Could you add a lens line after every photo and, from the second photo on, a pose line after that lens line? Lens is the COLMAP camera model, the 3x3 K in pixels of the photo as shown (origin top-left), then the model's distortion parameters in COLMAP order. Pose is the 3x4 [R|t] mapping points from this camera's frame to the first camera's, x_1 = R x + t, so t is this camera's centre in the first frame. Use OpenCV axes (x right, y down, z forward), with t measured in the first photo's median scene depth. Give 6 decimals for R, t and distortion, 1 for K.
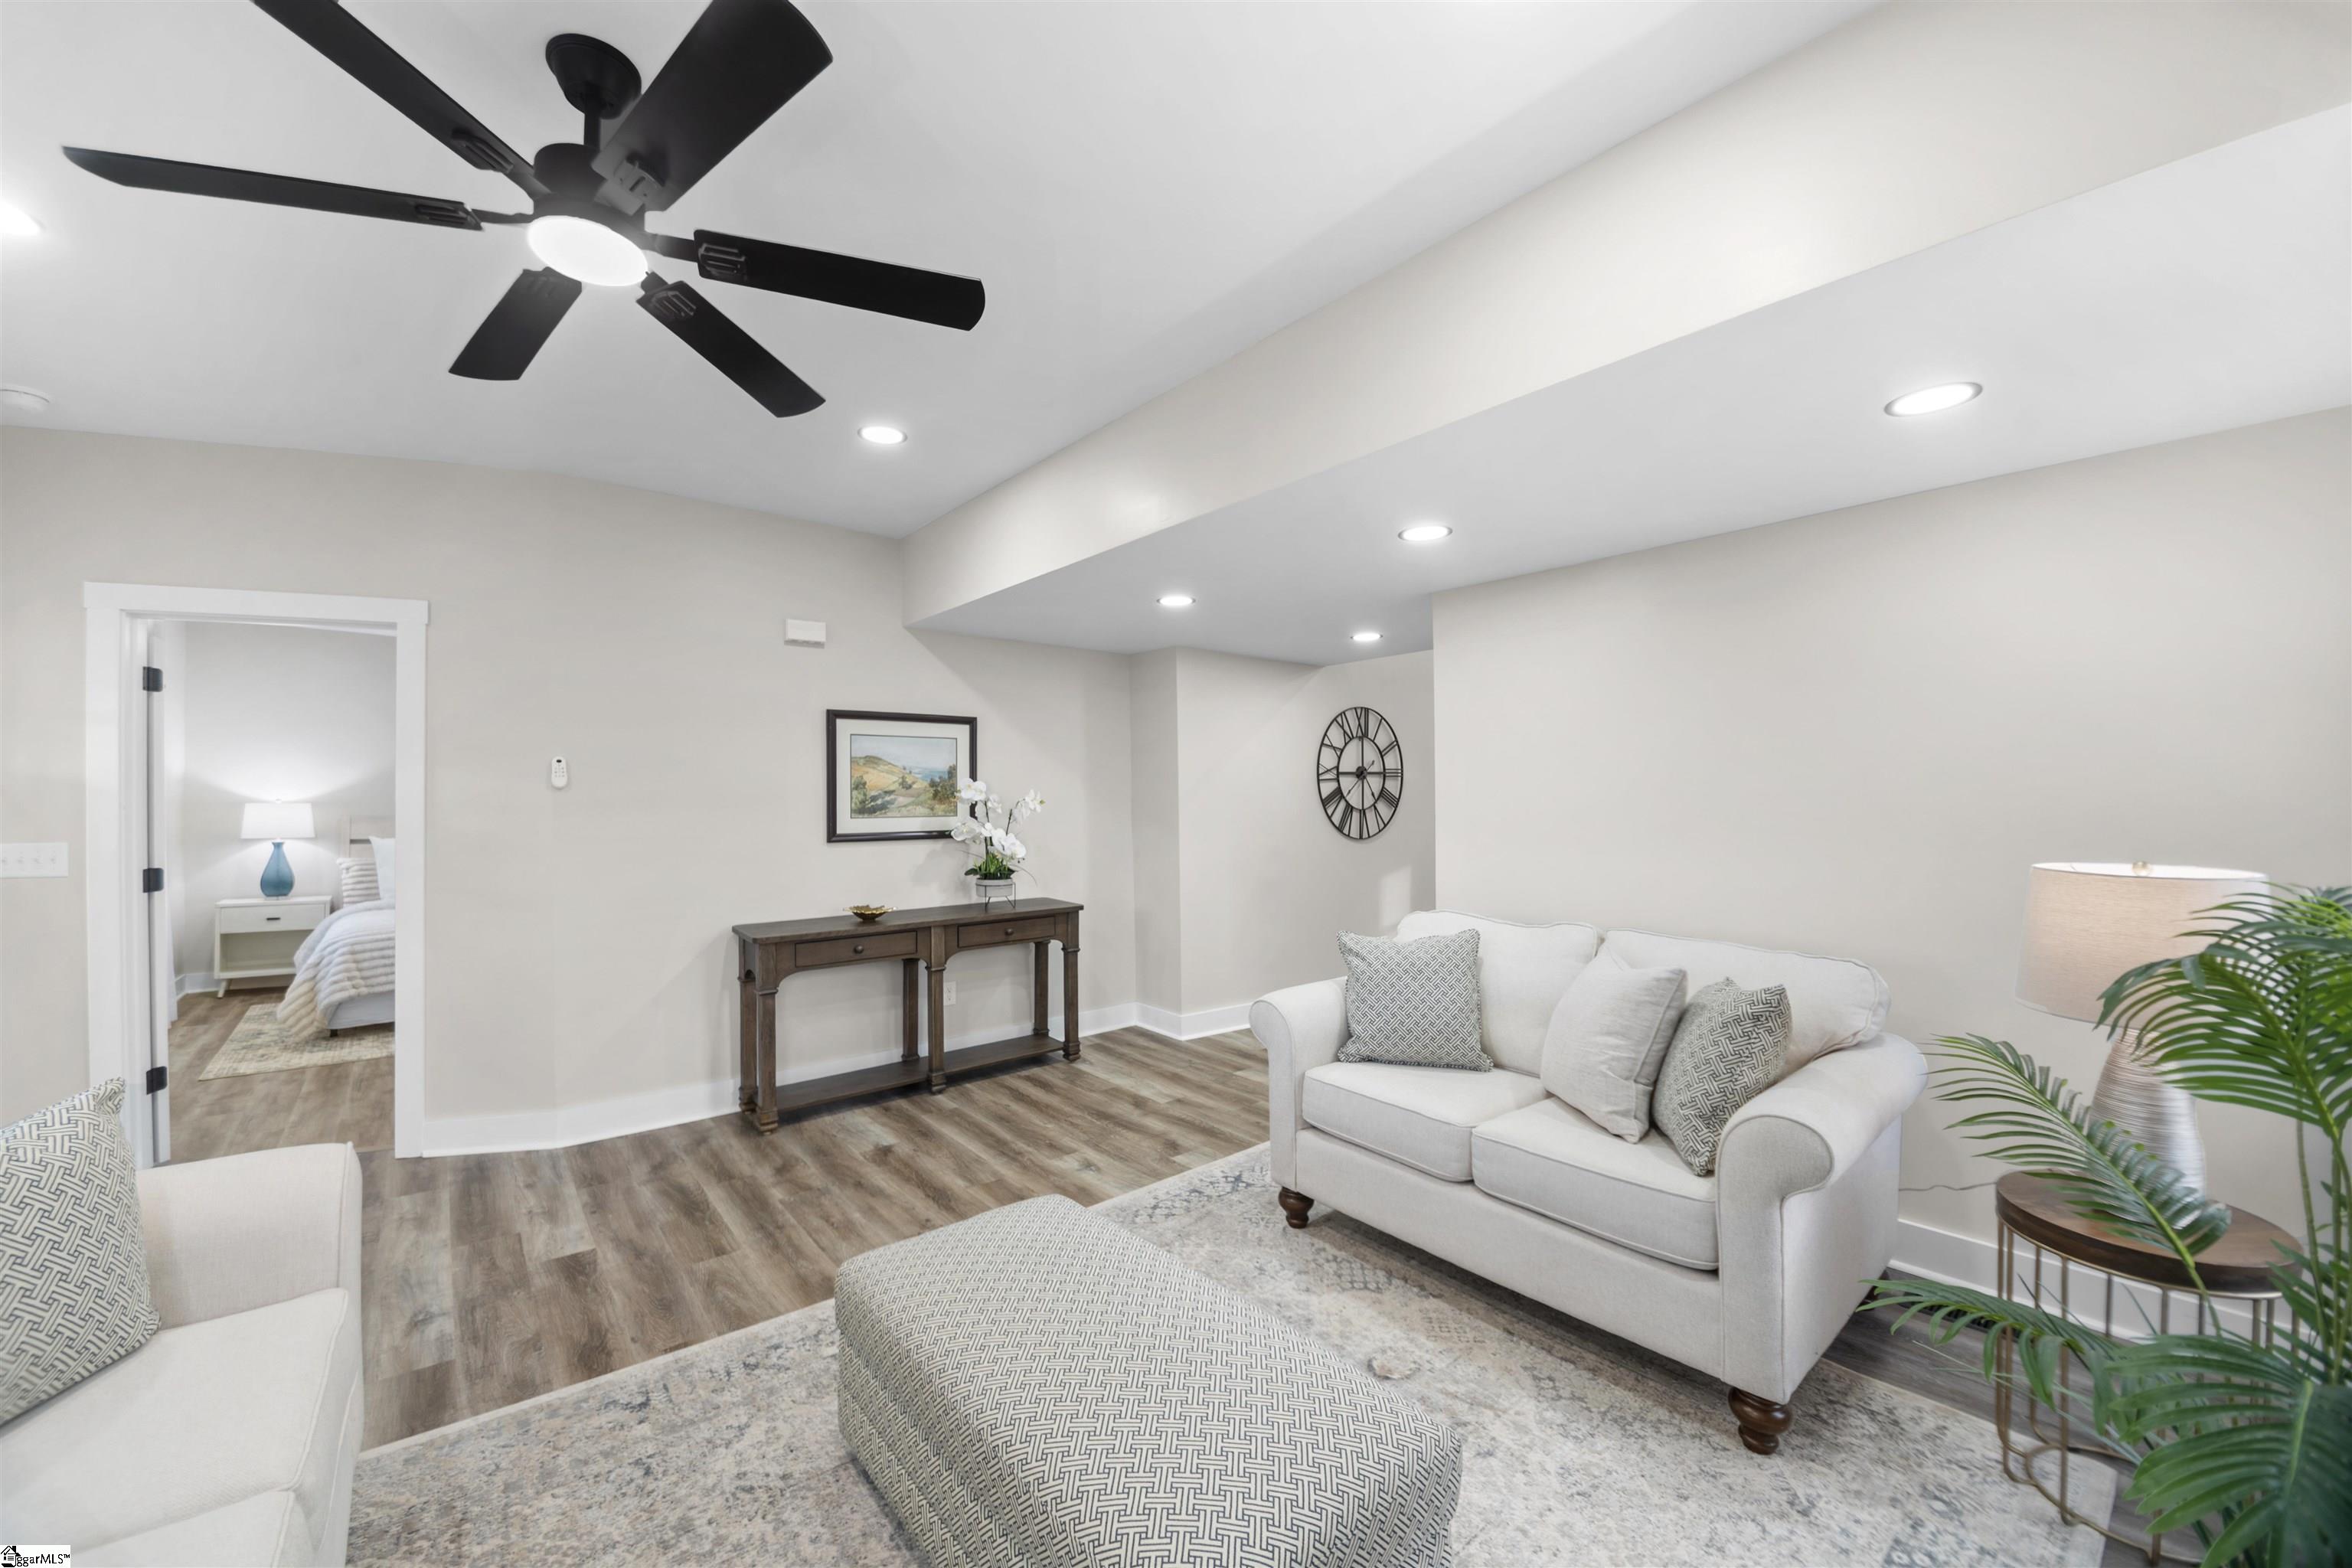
lens RADIAL K [[888.0, 0, 1117.2], [0, 888.0, 793.5], [0, 0, 1]] dist [0.000399, -0.000002]
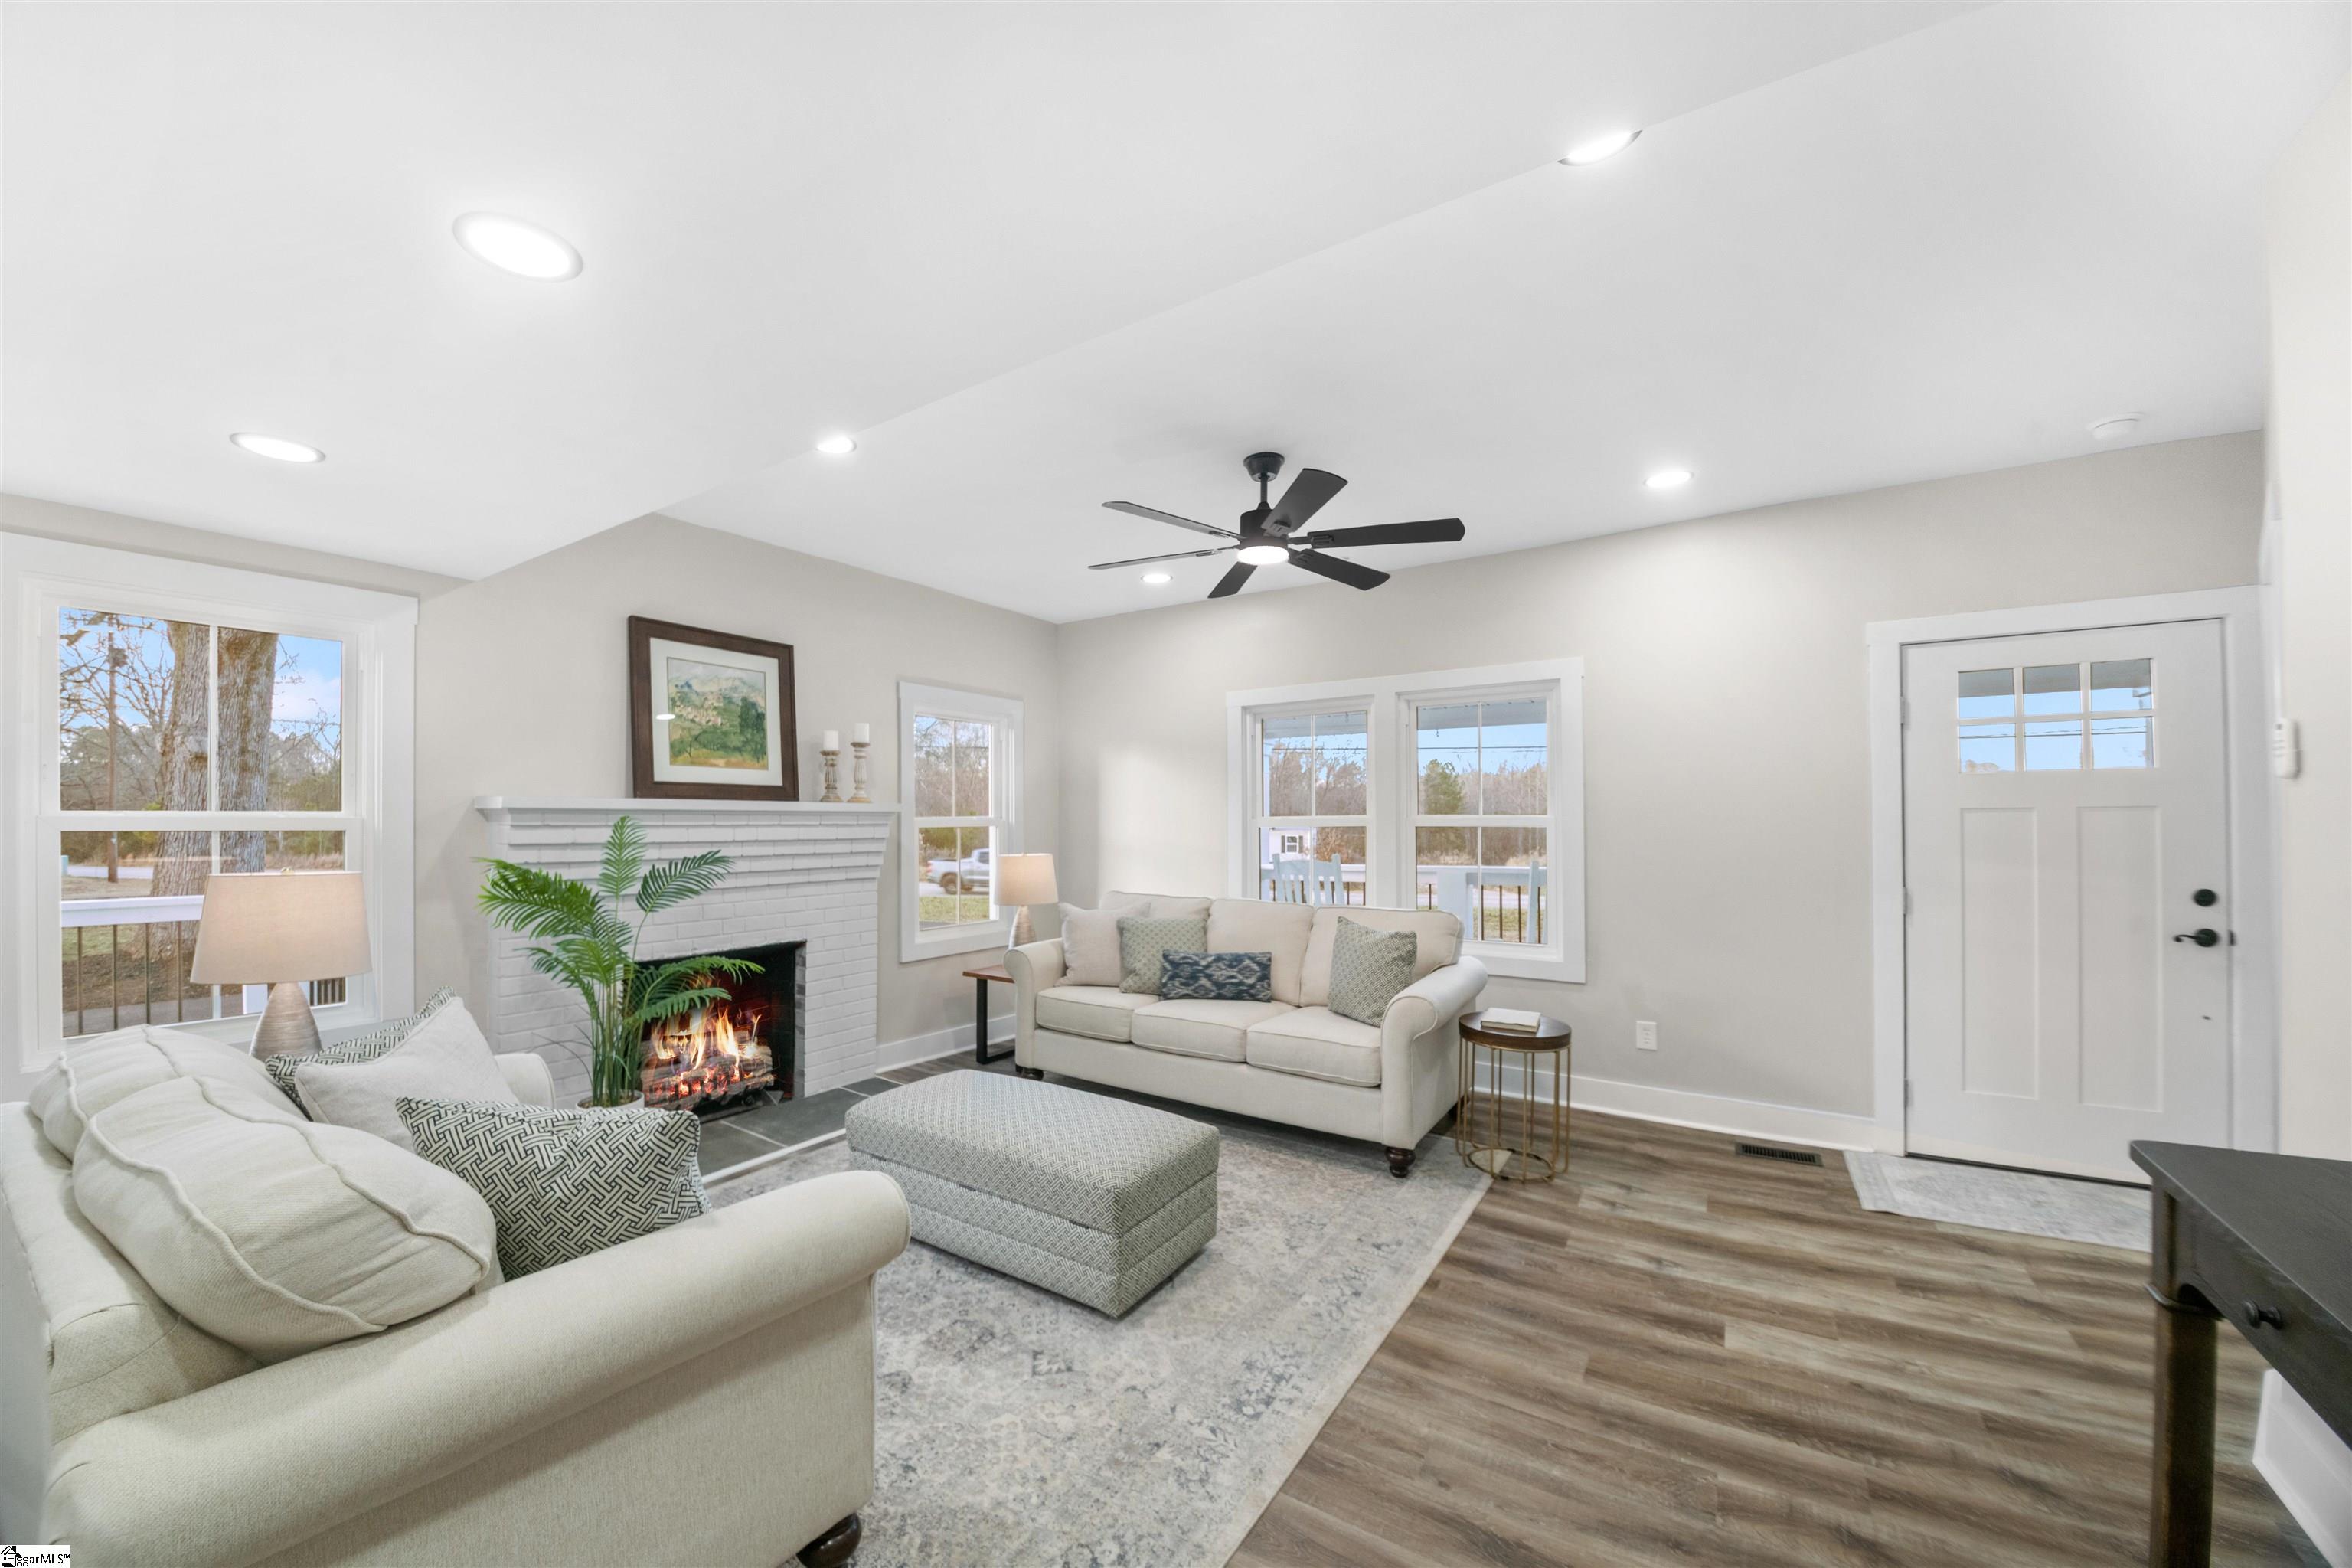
lens RADIAL K [[901.3, 0, 1105.2], [0, 901.3, 799.5], [0, 0, 1]] dist [-0.036227, -0.000024]
pose [[-0.954516, 0.002280, -0.298151, 0.172836], [0.012141, 0.999439, -0.031226, 0.014061], [0.297913, -0.033426, -0.954008, 1.340309]]
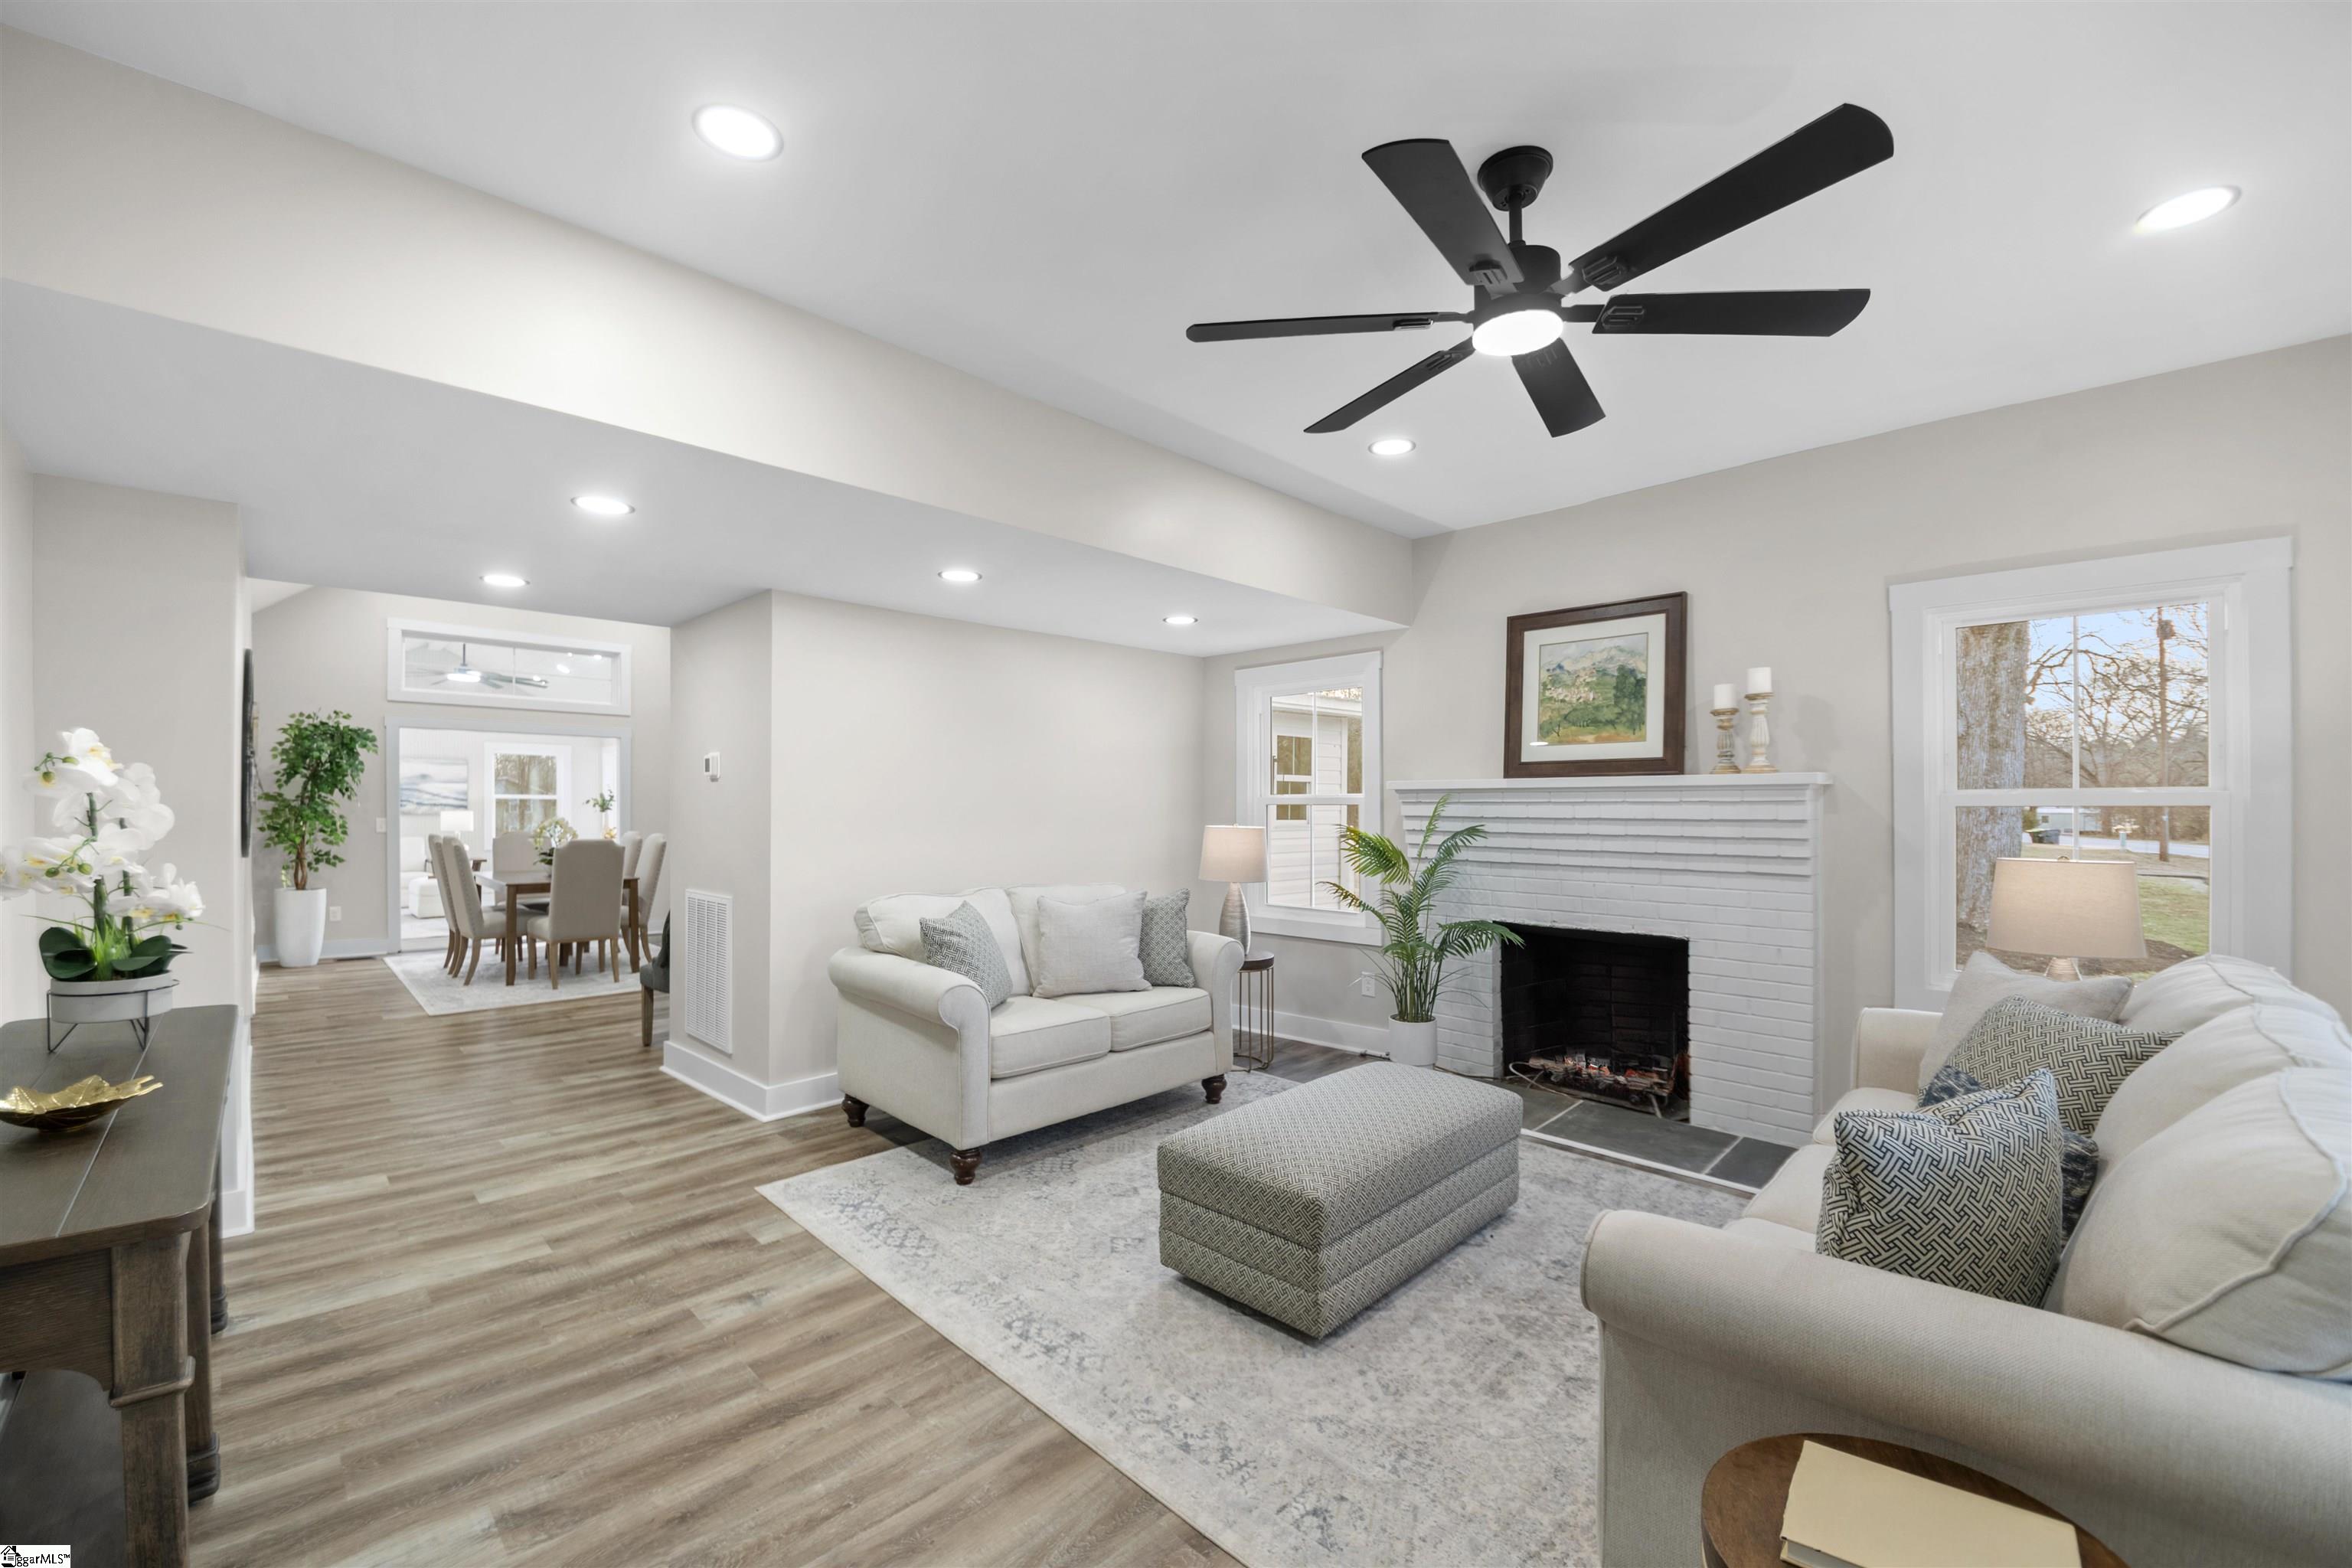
lens RADIAL K [[945.9, 0, 1167.2], [0, 945.9, 793.7], [0, 0, 1]] dist [-0.031529, -0.000210]
pose [[-0.119825, 0.018495, 0.992623, -0.837298], [-0.004559, 0.999806, -0.019179, 0.019528], [-0.992785, -0.006824, -0.119717, 0.751300]]
